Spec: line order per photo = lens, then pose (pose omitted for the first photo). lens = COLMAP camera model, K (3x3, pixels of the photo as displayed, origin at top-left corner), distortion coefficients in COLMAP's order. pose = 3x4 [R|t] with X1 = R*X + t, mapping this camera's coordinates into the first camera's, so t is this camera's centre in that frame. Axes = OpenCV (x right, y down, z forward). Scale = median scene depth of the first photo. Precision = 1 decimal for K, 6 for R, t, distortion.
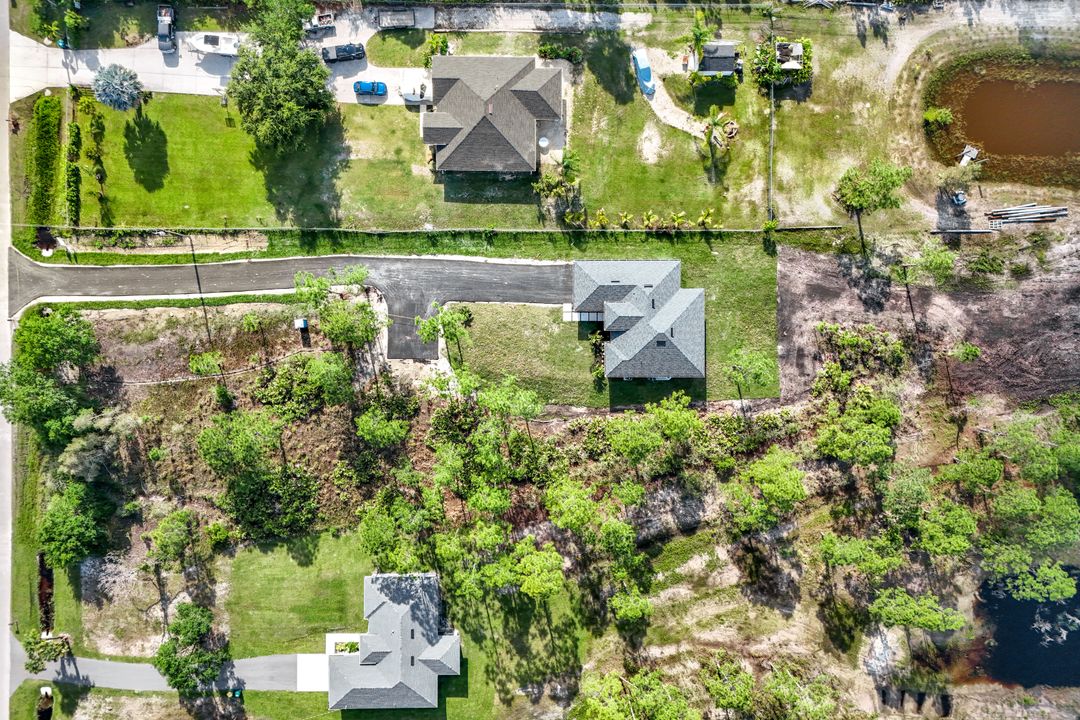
lens RADIAL K [[797.2, 0, 520.1], [0, 797.2, 316.7], [0, 0, 1]] dist [0.076207, -0.073518]
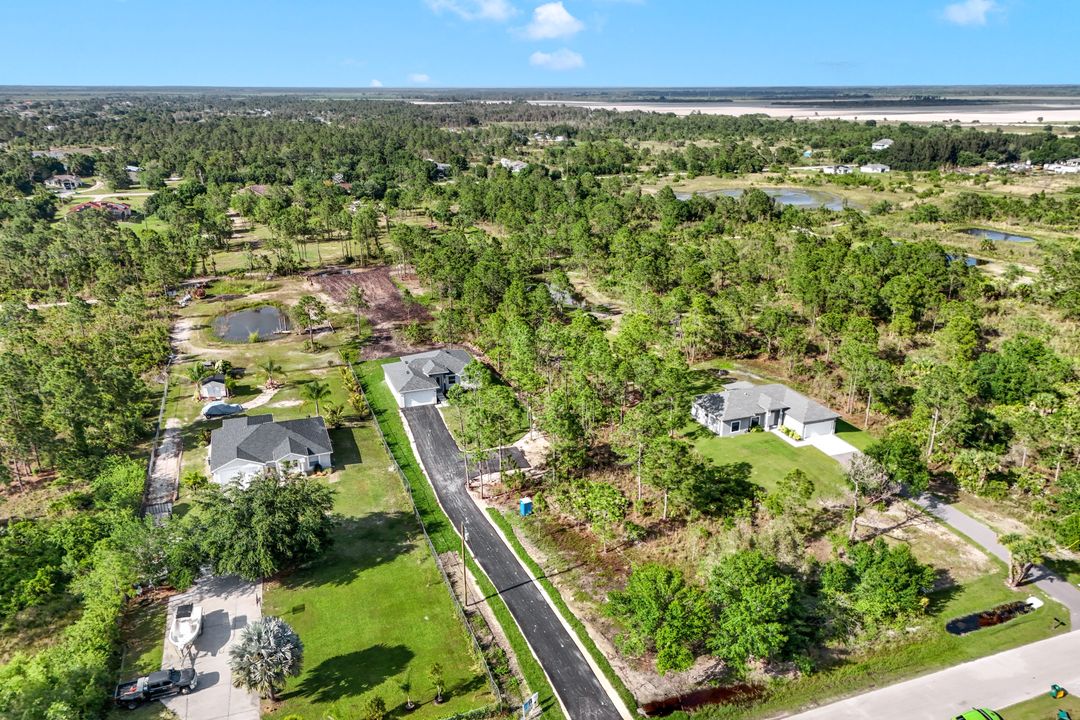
lens RADIAL K [[797.2, 0, 538.4], [0, 797.2, 367.5], [0, 0, 1]] dist [0.076207, -0.073518]
pose [[-0.347942, -0.316568, 0.882452, -1.012589], [0.937508, -0.113648, 0.328880, -0.253371], [-0.003824, 0.941737, 0.336328, 0.545818]]
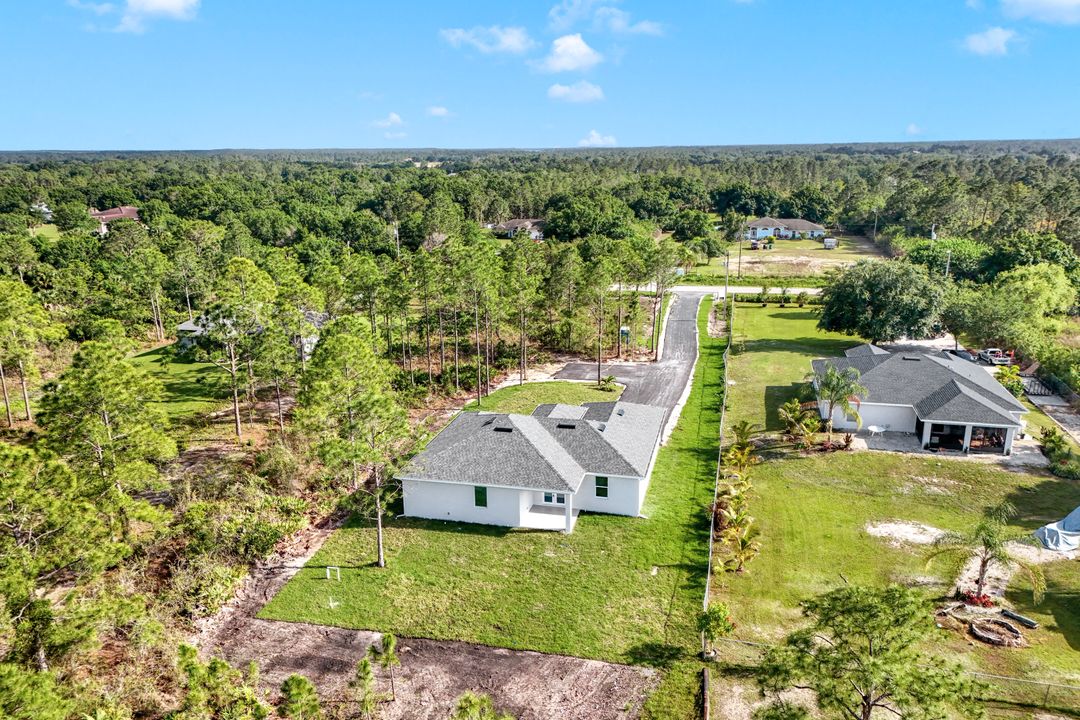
lens RADIAL K [[797.2, 0, 544.0], [0, 797.2, 366.5], [0, 0, 1]] dist [0.076207, -0.073518]
pose [[-0.237042, 0.255237, -0.937372, 0.619525], [-0.971392, -0.047944, 0.232590, -0.115808], [0.014424, 0.965689, 0.259300, 0.788898]]
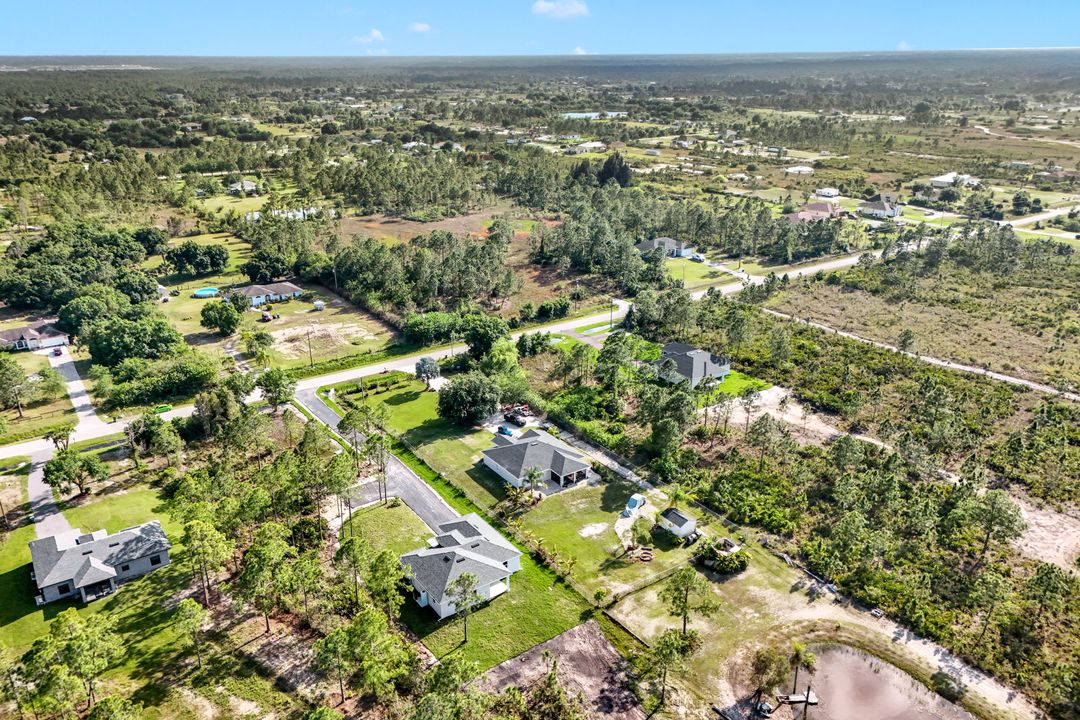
lens RADIAL K [[797.2, 0, 534.7], [0, 797.2, 366.5], [0, 0, 1]] dist [0.076207, -0.073518]
pose [[0.565382, 0.286278, -0.773555, 0.965151], [-0.824752, 0.209006, -0.525452, 0.430907], [0.011253, 0.935073, 0.354277, 0.351717]]
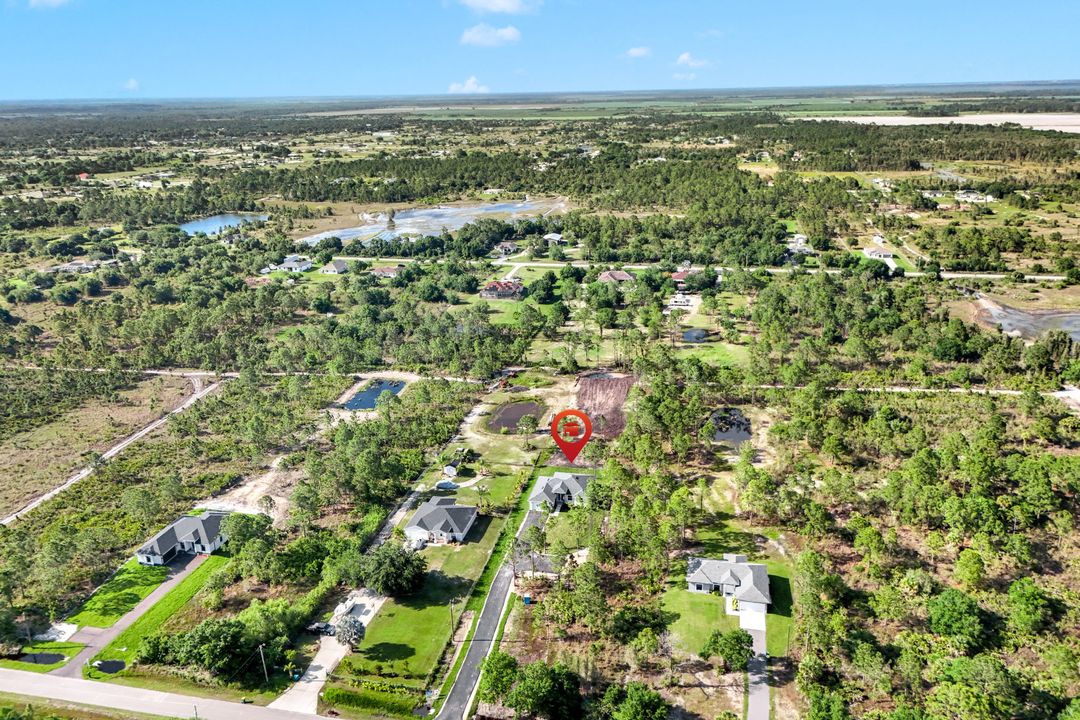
lens RADIAL K [[797.2, 0, 535.9], [0, 797.2, 354.0], [0, 0, 1]] dist [0.076207, -0.073518]
pose [[0.218989, -0.316646, 0.922919, -1.578697], [0.975538, 0.052435, -0.213484, 0.338952], [0.019206, 0.947093, 0.320383, 0.025557]]
